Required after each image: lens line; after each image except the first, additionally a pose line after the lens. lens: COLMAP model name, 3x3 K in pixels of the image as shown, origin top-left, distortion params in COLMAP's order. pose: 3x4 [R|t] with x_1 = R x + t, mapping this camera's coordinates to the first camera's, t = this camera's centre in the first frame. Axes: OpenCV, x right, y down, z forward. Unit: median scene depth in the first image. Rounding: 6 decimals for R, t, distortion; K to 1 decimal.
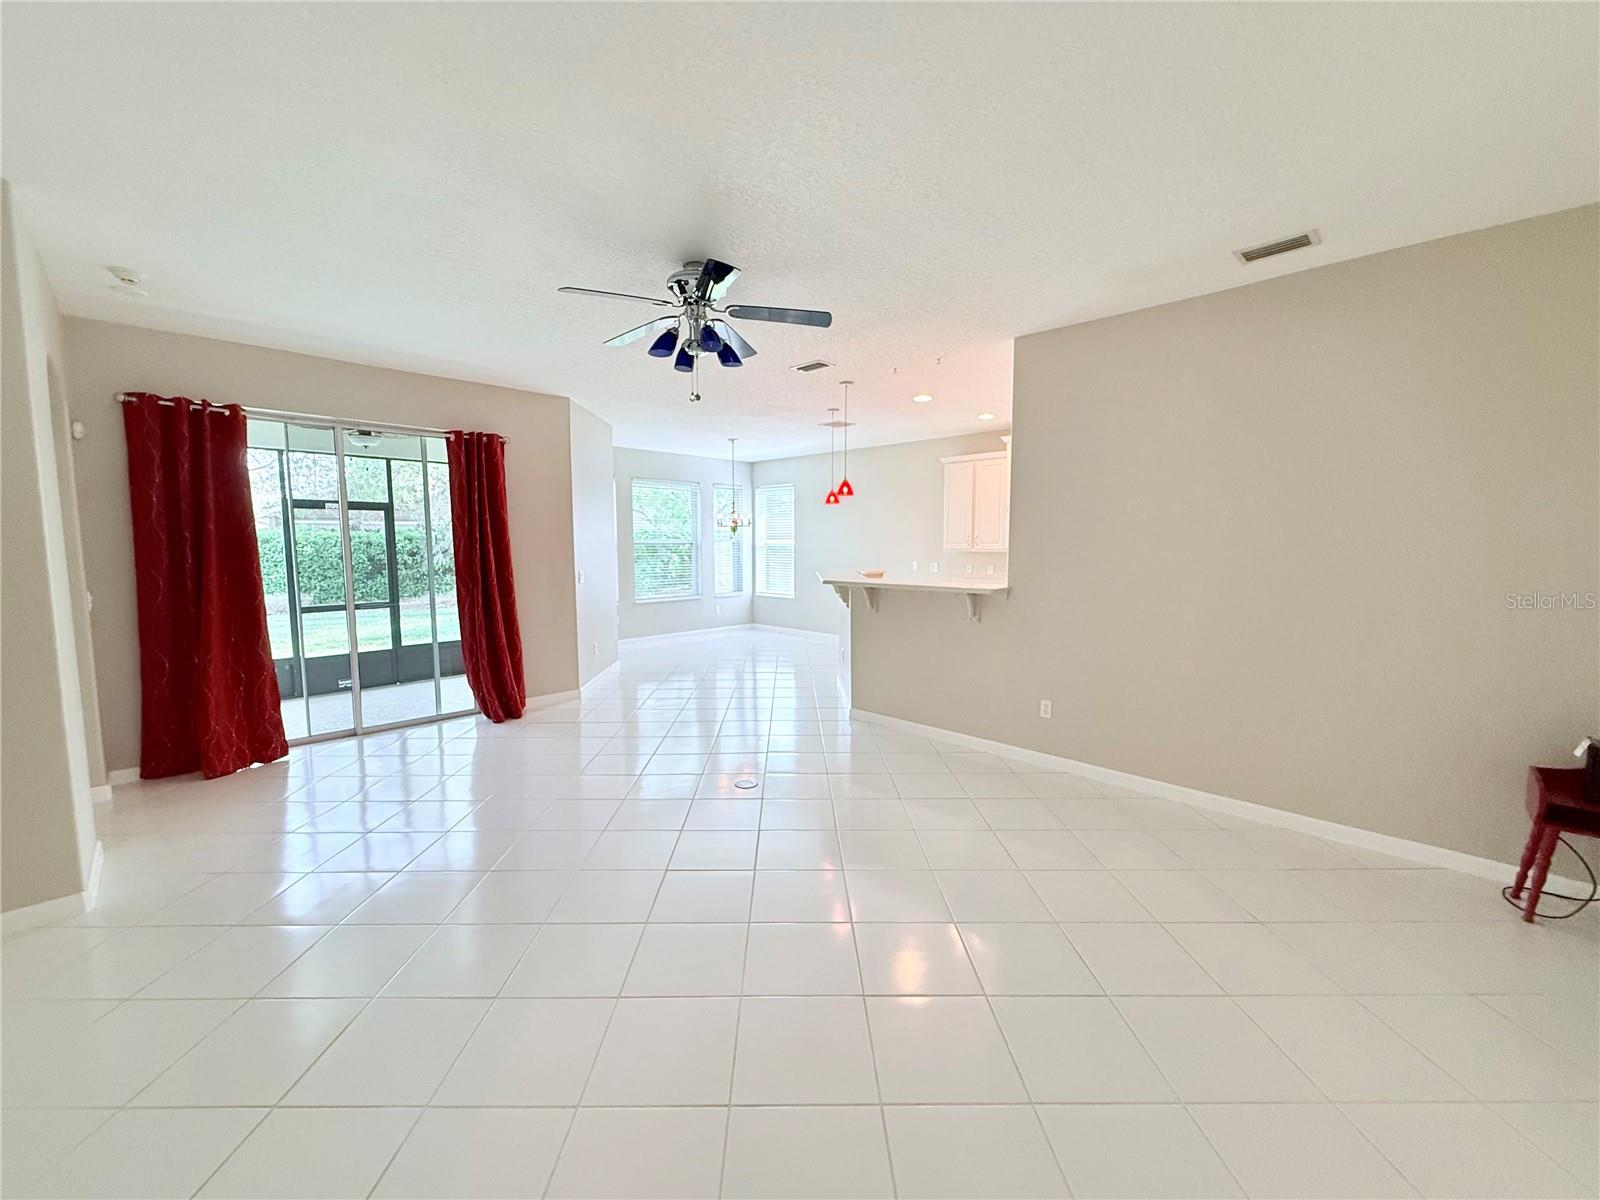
lens RADIAL K [[635.2, 0, 794.9], [0, 635.2, 598.2], [0, 0, 1]] dist [-0.000603, 0.000012]
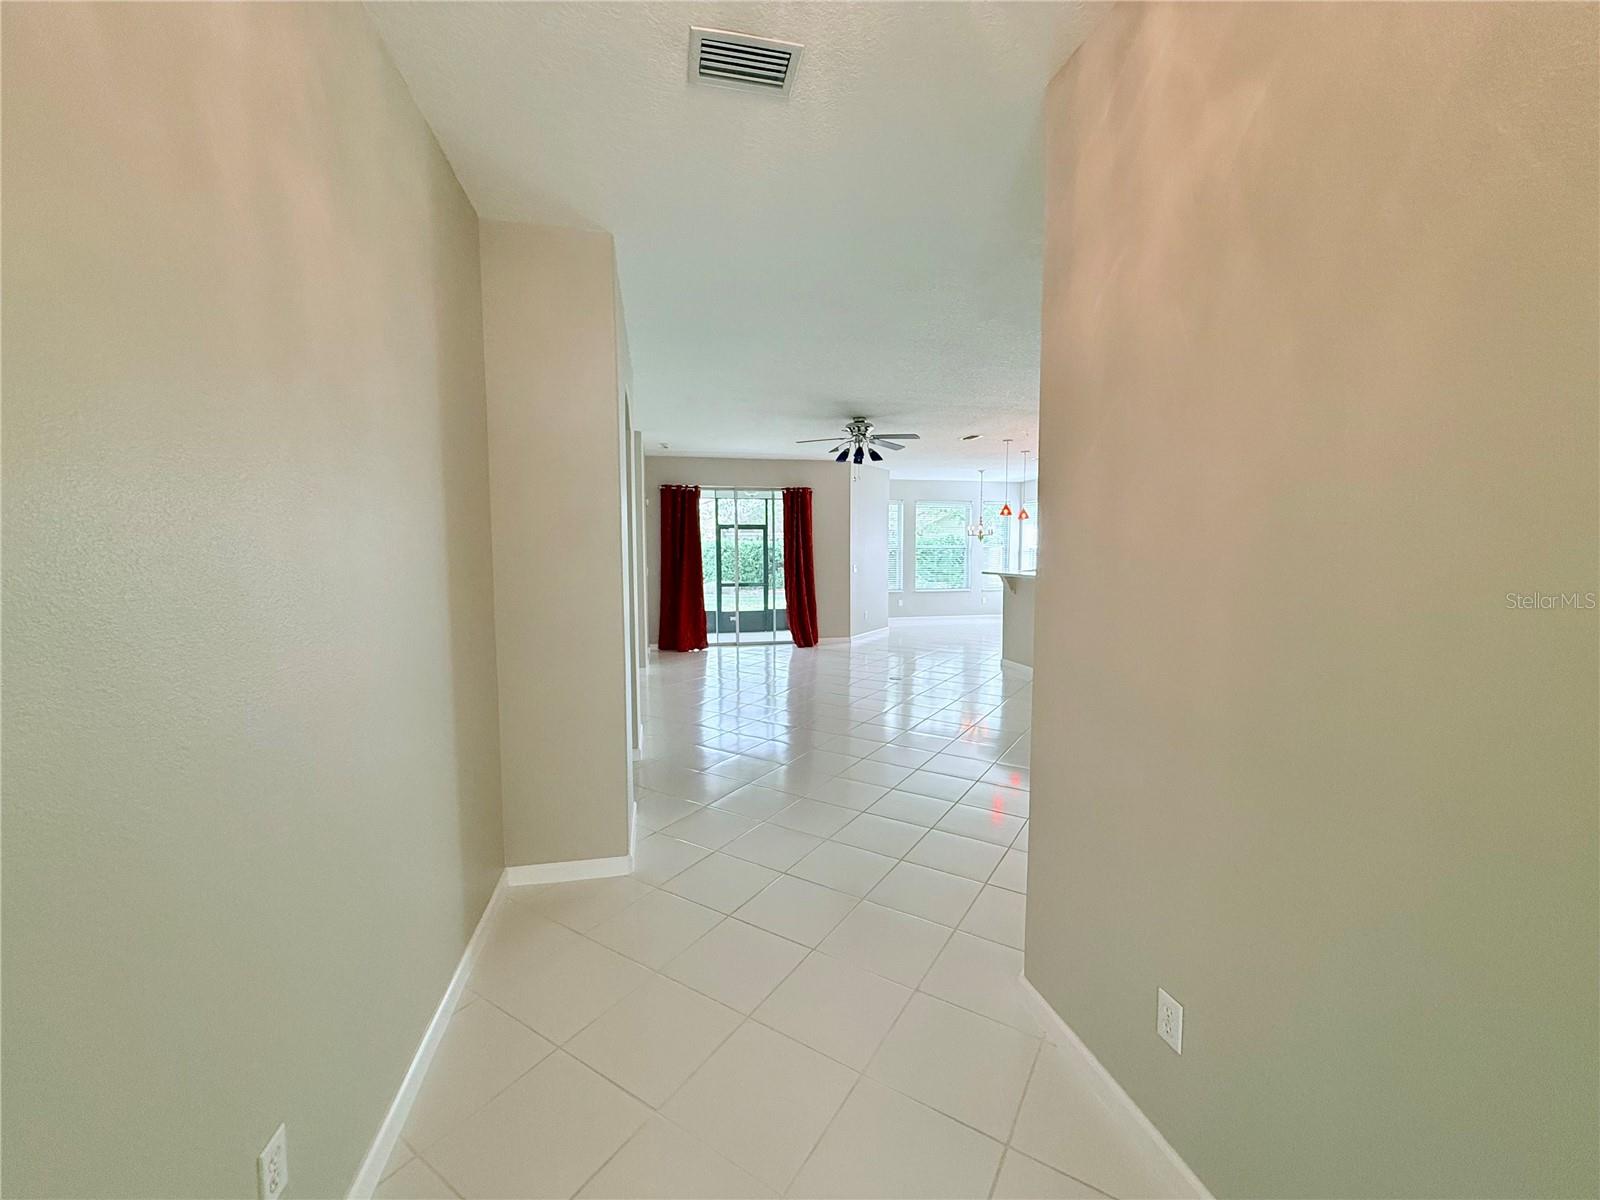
lens RADIAL K [[635.2, 0, 787.6], [0, 635.2, 593.9], [0, 0, 1]] dist [-0.000603, 0.000012]
pose [[0.831741, 0.039077, -0.553787, 0.474040], [-0.047462, 0.998873, -0.000801, 0.045169], [0.553131, 0.026950, 0.832658, -0.500994]]
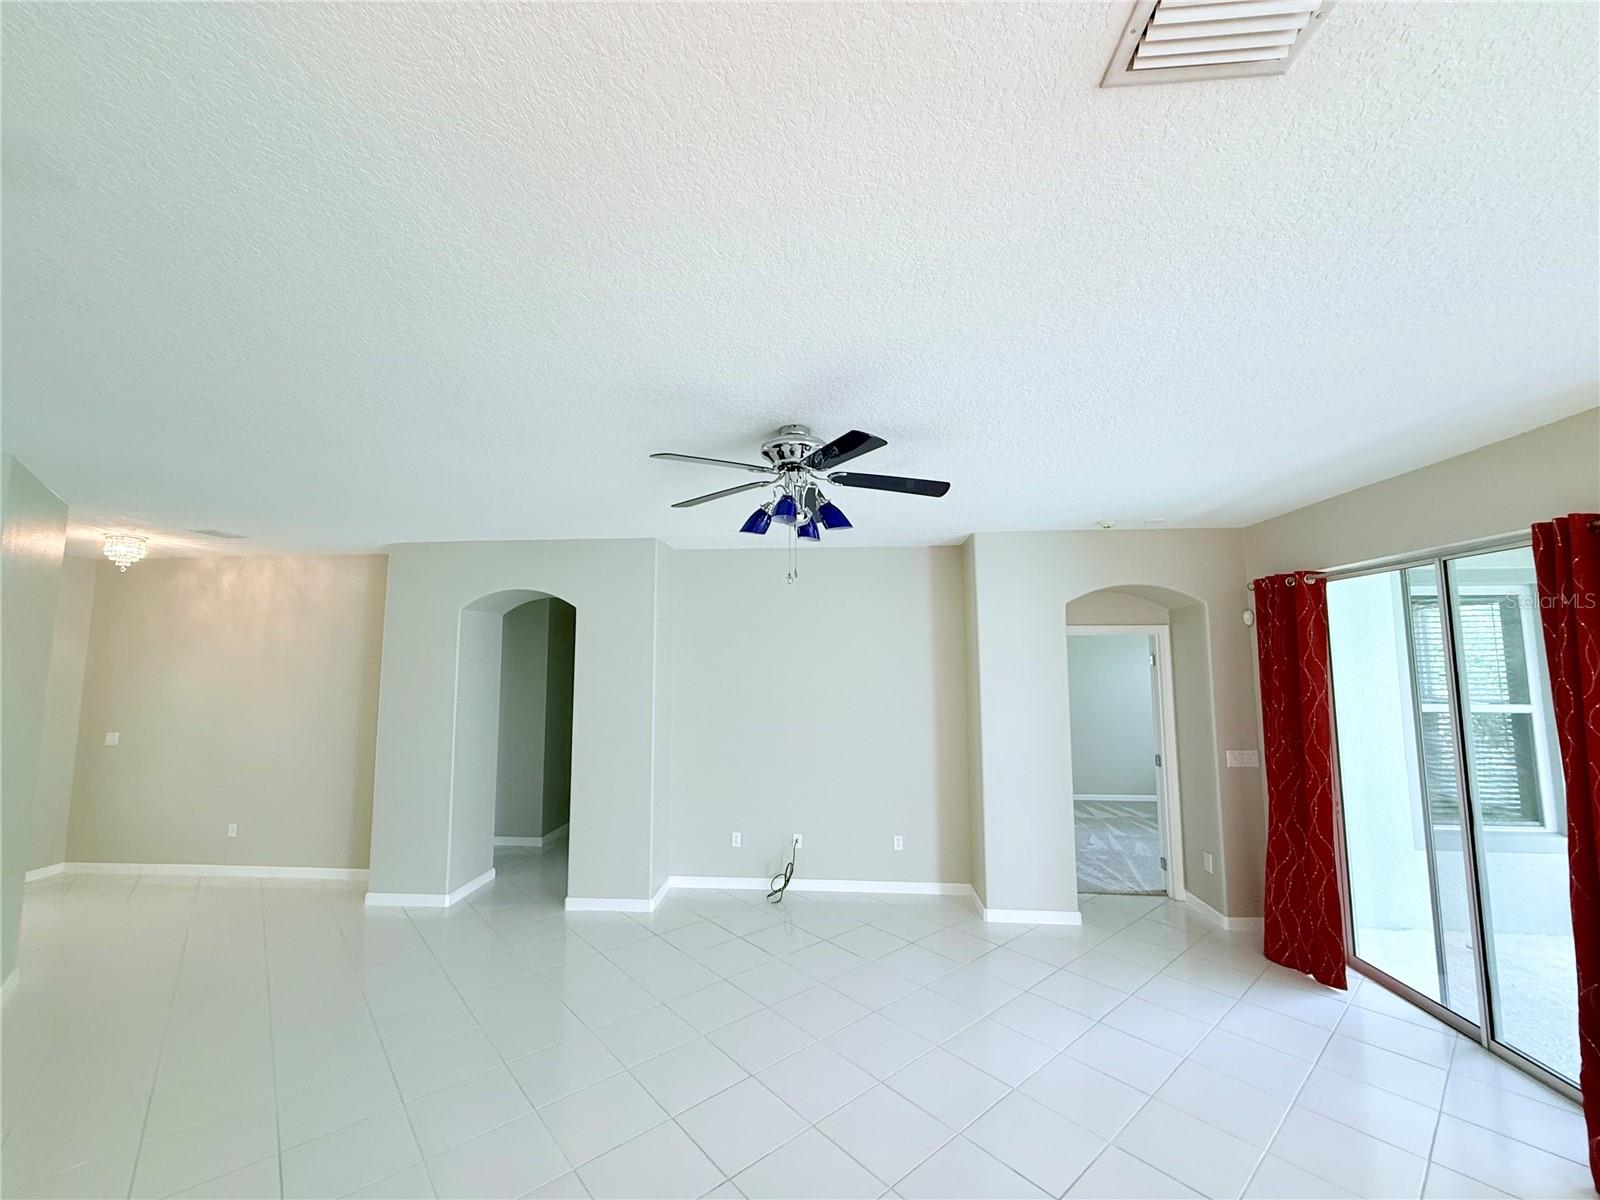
lens RADIAL K [[635.2, 0, 797.1], [0, 635.2, 603.2], [0, 0, 1]] dist [-0.000603, 0.000012]
pose [[-0.762414, -0.058236, -0.644464, 0.217888], [-0.055204, 0.998165, -0.024890, -0.145611], [0.644730, 0.016600, -0.764230, 0.933398]]
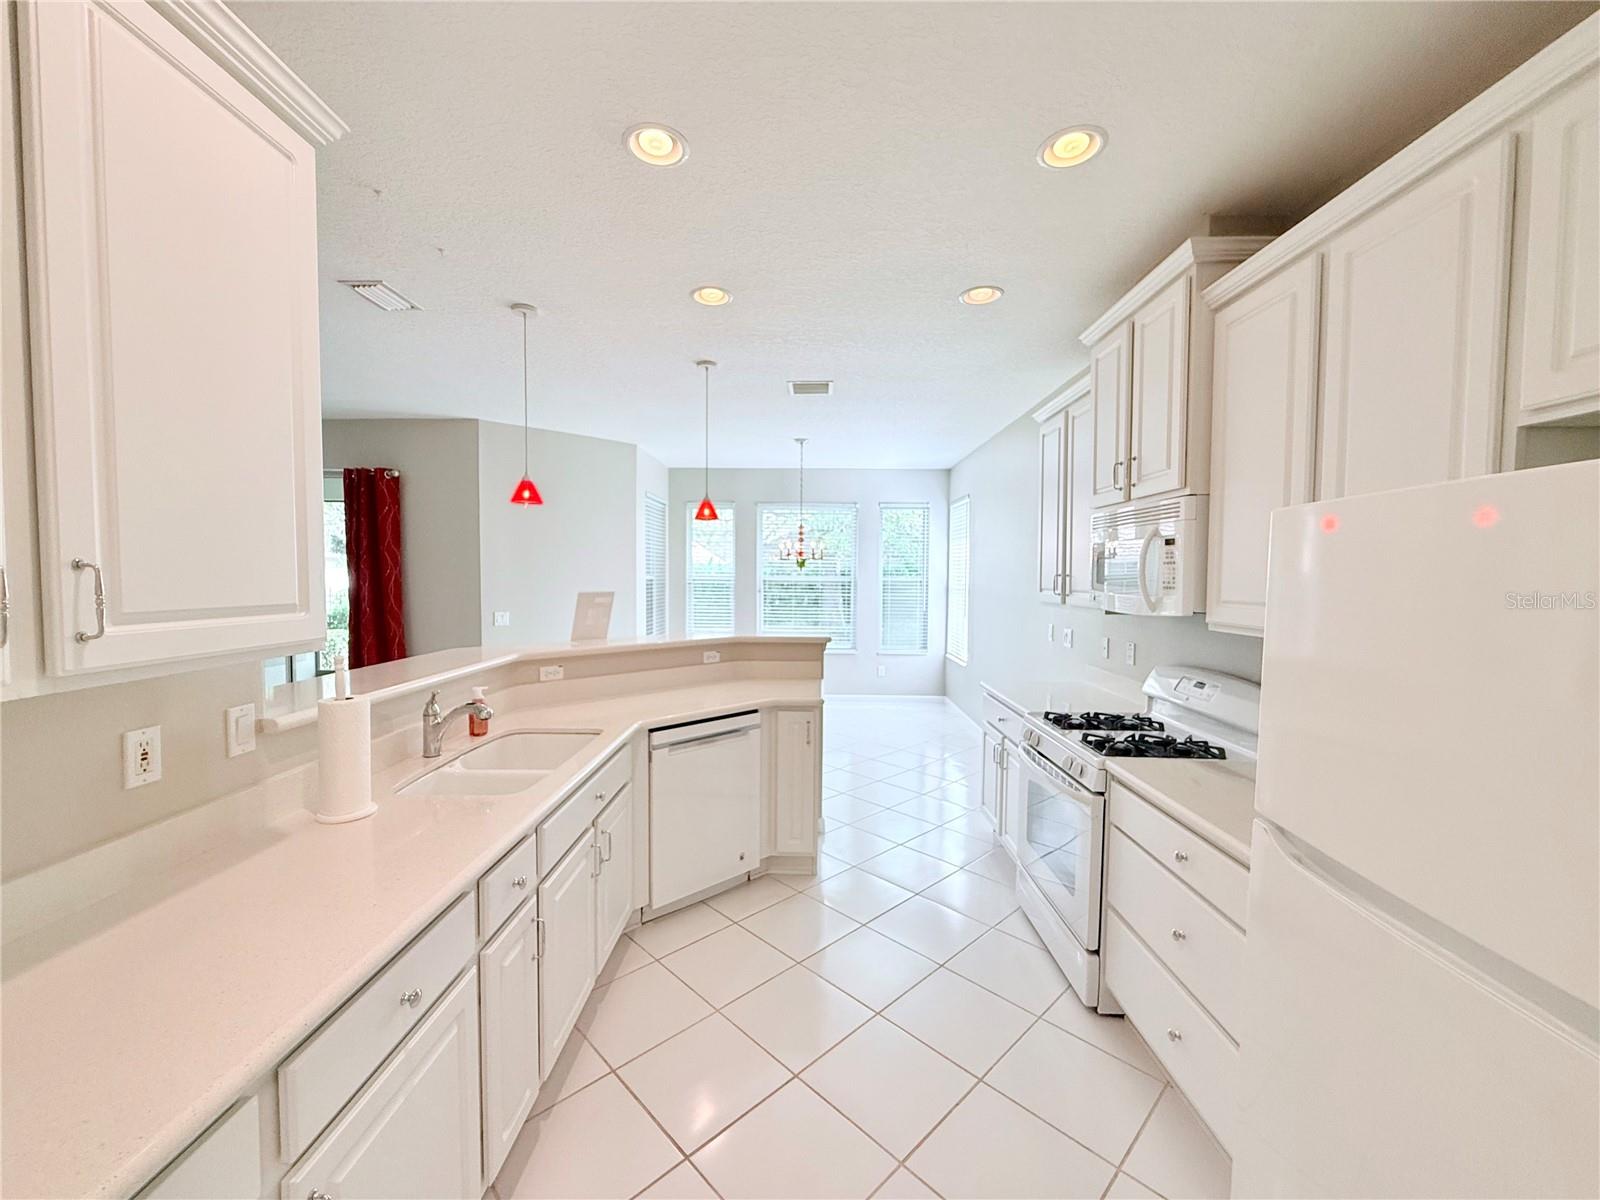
lens RADIAL K [[635.2, 0, 799.9], [0, 635.2, 600.4], [0, 0, 1]] dist [-0.000603, 0.000012]
pose [[0.691470, 0.035926, -0.721512, 0.649780], [-0.070862, 0.997319, -0.018252, -0.082199], [0.718922, 0.063748, 0.692162, 0.771881]]
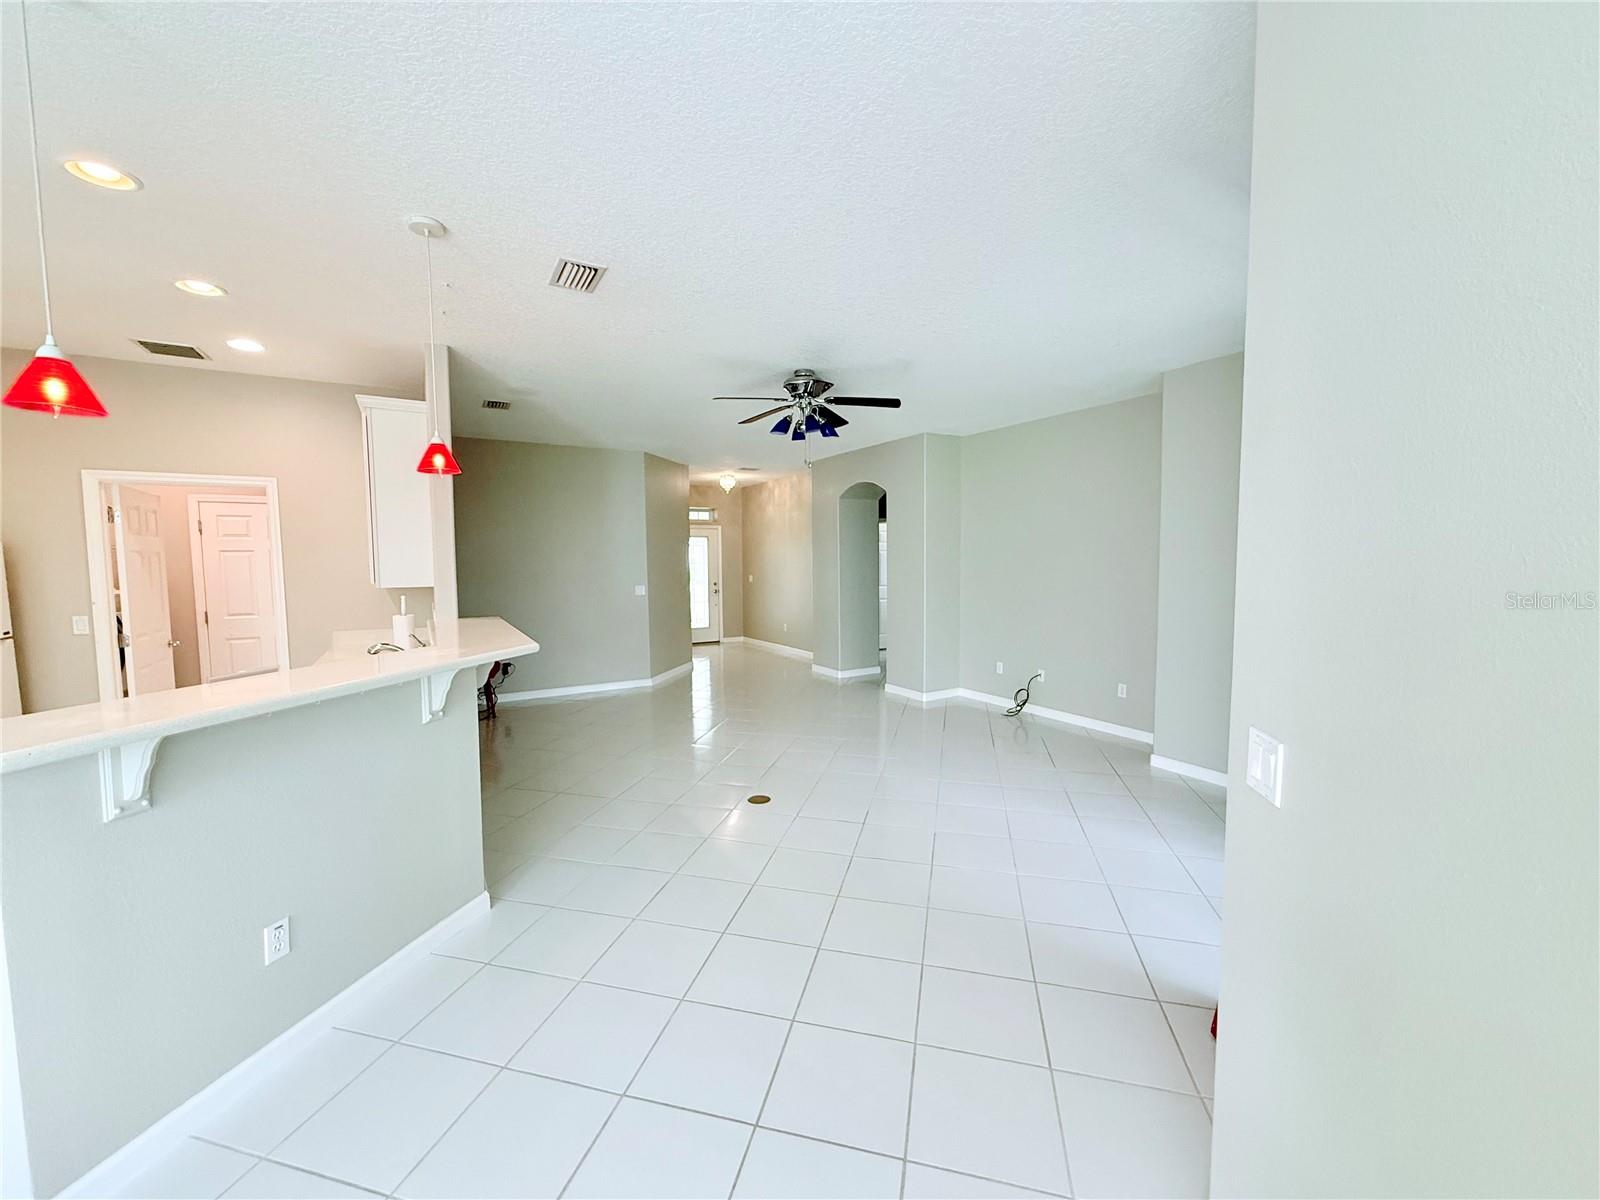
lens RADIAL K [[635.2, 0, 796.1], [0, 635.2, 601.3], [0, 0, 1]] dist [-0.000603, 0.000012]
pose [[-0.966864, -0.006920, 0.255197, -0.279012], [0.034039, 0.987212, 0.155733, -0.131091], [-0.253012, 0.159260, -0.954265, 1.359232]]
